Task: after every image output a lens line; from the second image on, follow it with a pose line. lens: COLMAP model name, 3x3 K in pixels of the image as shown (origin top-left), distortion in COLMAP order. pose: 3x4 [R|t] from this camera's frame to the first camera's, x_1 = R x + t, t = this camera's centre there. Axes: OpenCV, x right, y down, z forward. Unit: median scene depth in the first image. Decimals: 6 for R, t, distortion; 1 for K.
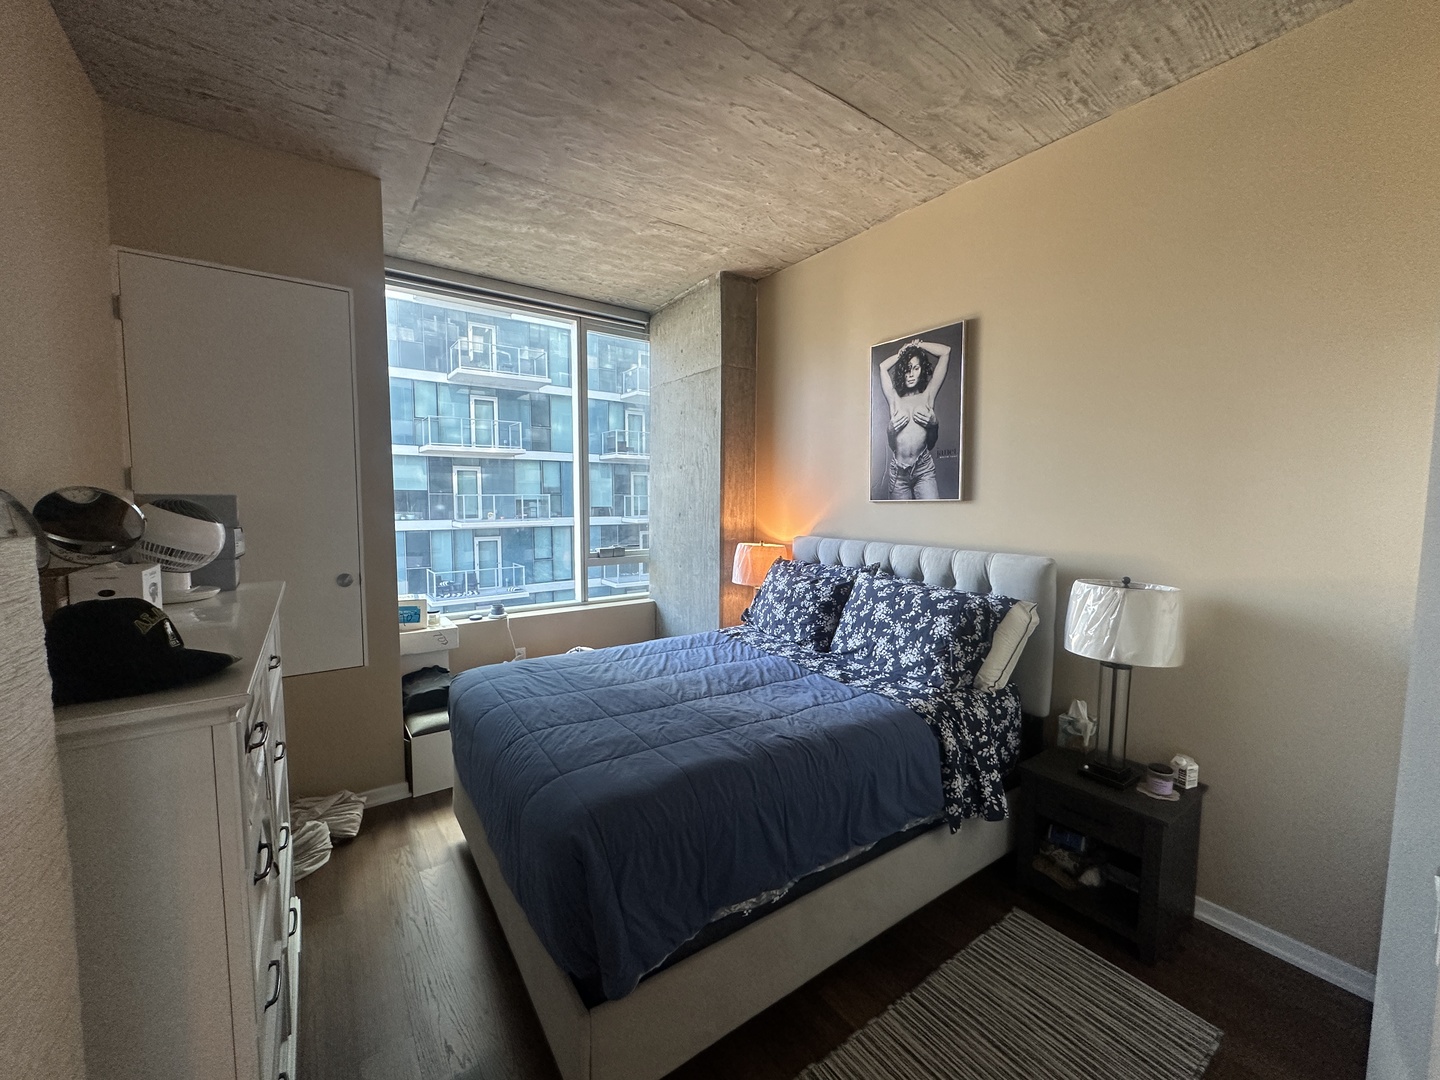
lens RADIAL K [[573.9, 0, 725.5], [0, 573.9, 540.2], [0, 0, 1]] dist [-0.002869, 0.000937]
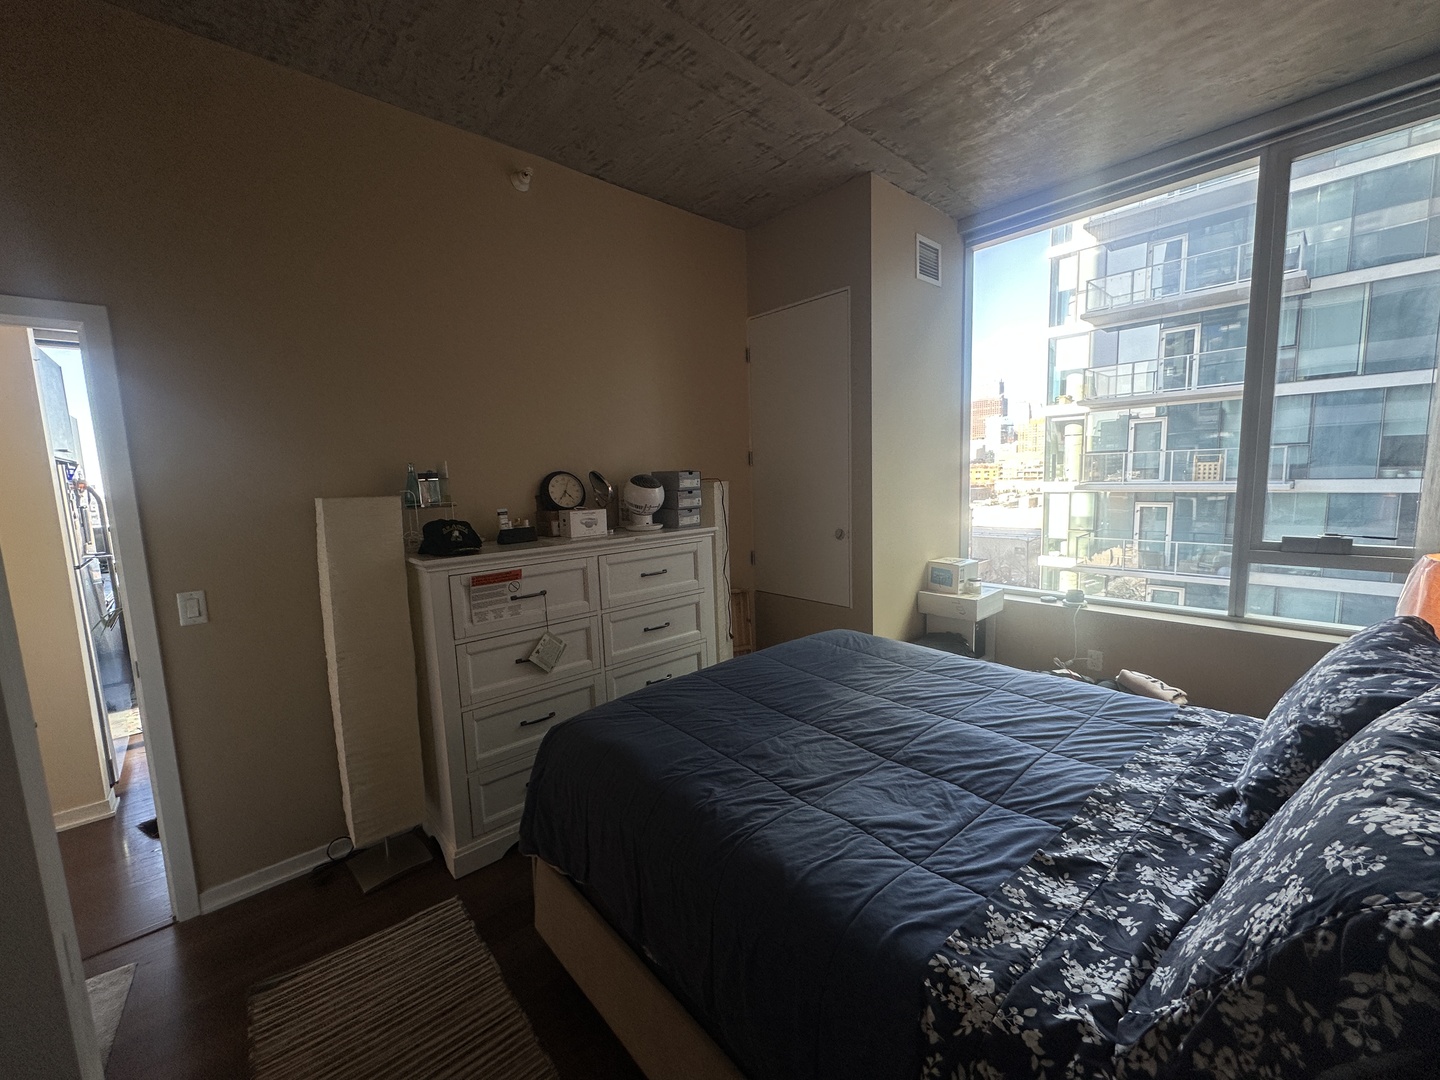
lens RADIAL K [[573.9, 0, 714.0], [0, 573.9, 542.3], [0, 0, 1]] dist [-0.002869, 0.000937]
pose [[0.105660, 0.115284, -0.987697, 0.575043], [-0.036907, 0.993027, 0.111958, -0.045430], [0.993717, 0.024624, 0.109178, 0.664365]]
